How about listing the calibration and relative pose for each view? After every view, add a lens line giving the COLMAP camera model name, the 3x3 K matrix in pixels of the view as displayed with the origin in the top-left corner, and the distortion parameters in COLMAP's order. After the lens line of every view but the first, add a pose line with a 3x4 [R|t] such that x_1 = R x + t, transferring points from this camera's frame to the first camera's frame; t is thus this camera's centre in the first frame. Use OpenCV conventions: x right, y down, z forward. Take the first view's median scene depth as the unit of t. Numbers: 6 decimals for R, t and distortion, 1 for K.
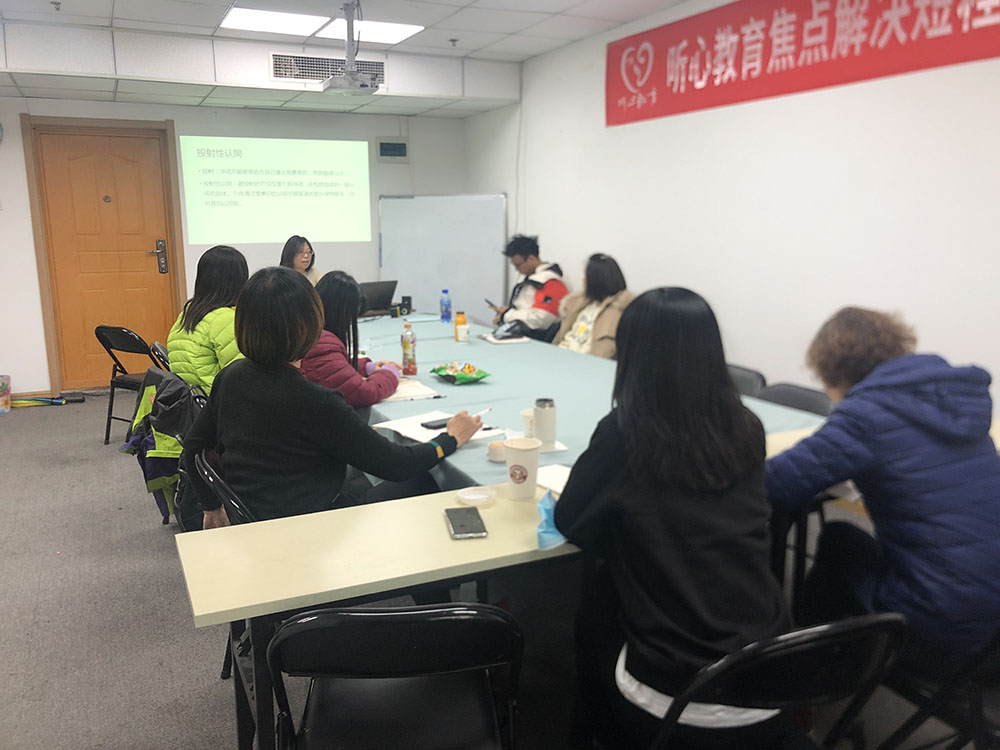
lens RADIAL K [[833.3, 0, 500.0], [0, 833.3, 375.0], [0, 0, 1]] dist [0.003582, 0.000763]
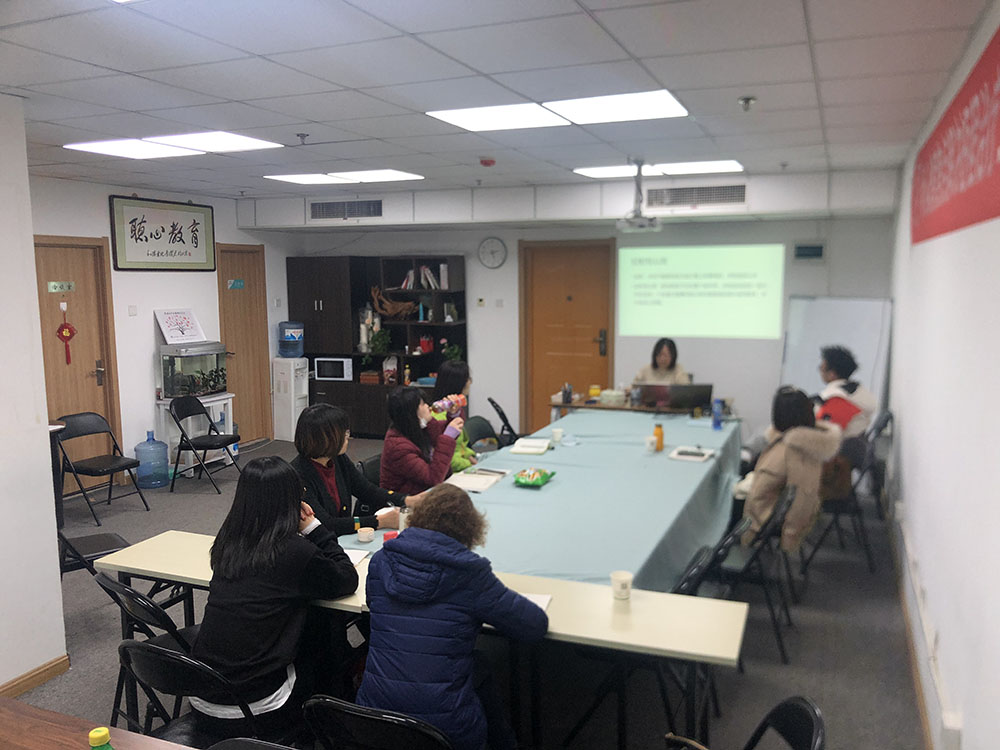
lens RADIAL K [[821.6, 0, 500.0], [0, 821.6, 375.0], [0, 0, 1]] dist [0.053074, -0.098990]
pose [[0.669008, 0.092985, -0.737416, 0.495712], [-0.133615, 0.991026, 0.003745, -0.093723], [0.731147, 0.096024, 0.675428, 0.060386]]
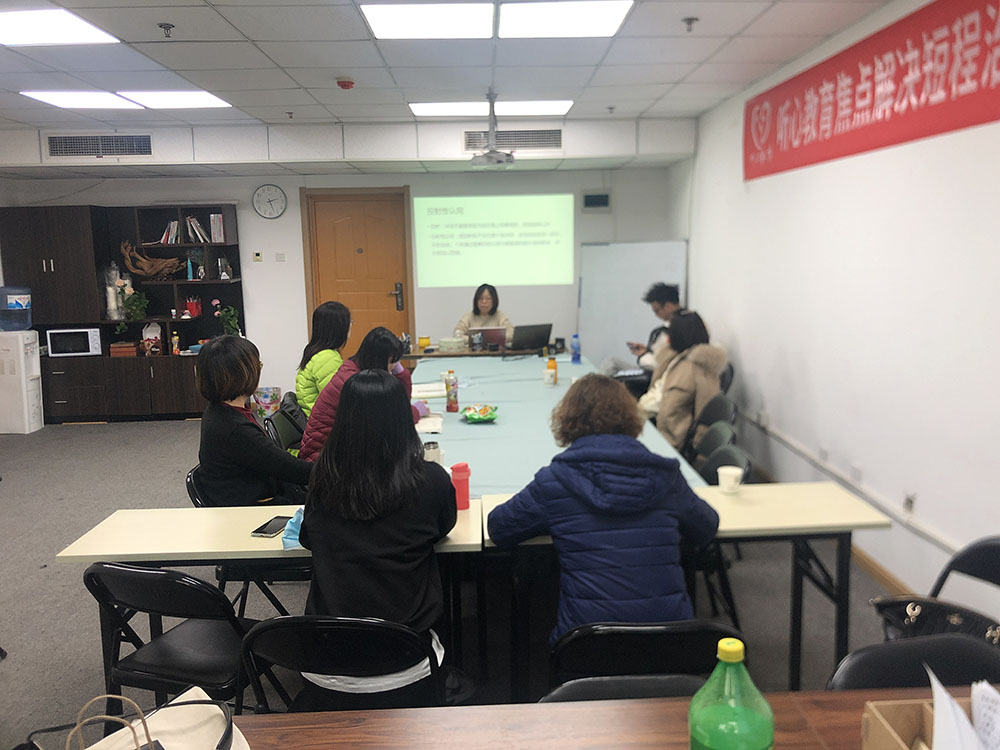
lens RADIAL K [[821.6, 0, 500.0], [0, 821.6, 375.0], [0, 0, 1]] dist [0.053074, -0.098990]
pose [[0.913207, 0.050767, -0.404322, 0.266901], [-0.061036, 0.998057, -0.012540, -0.026066], [0.402900, 0.036130, 0.914531, -0.045418]]
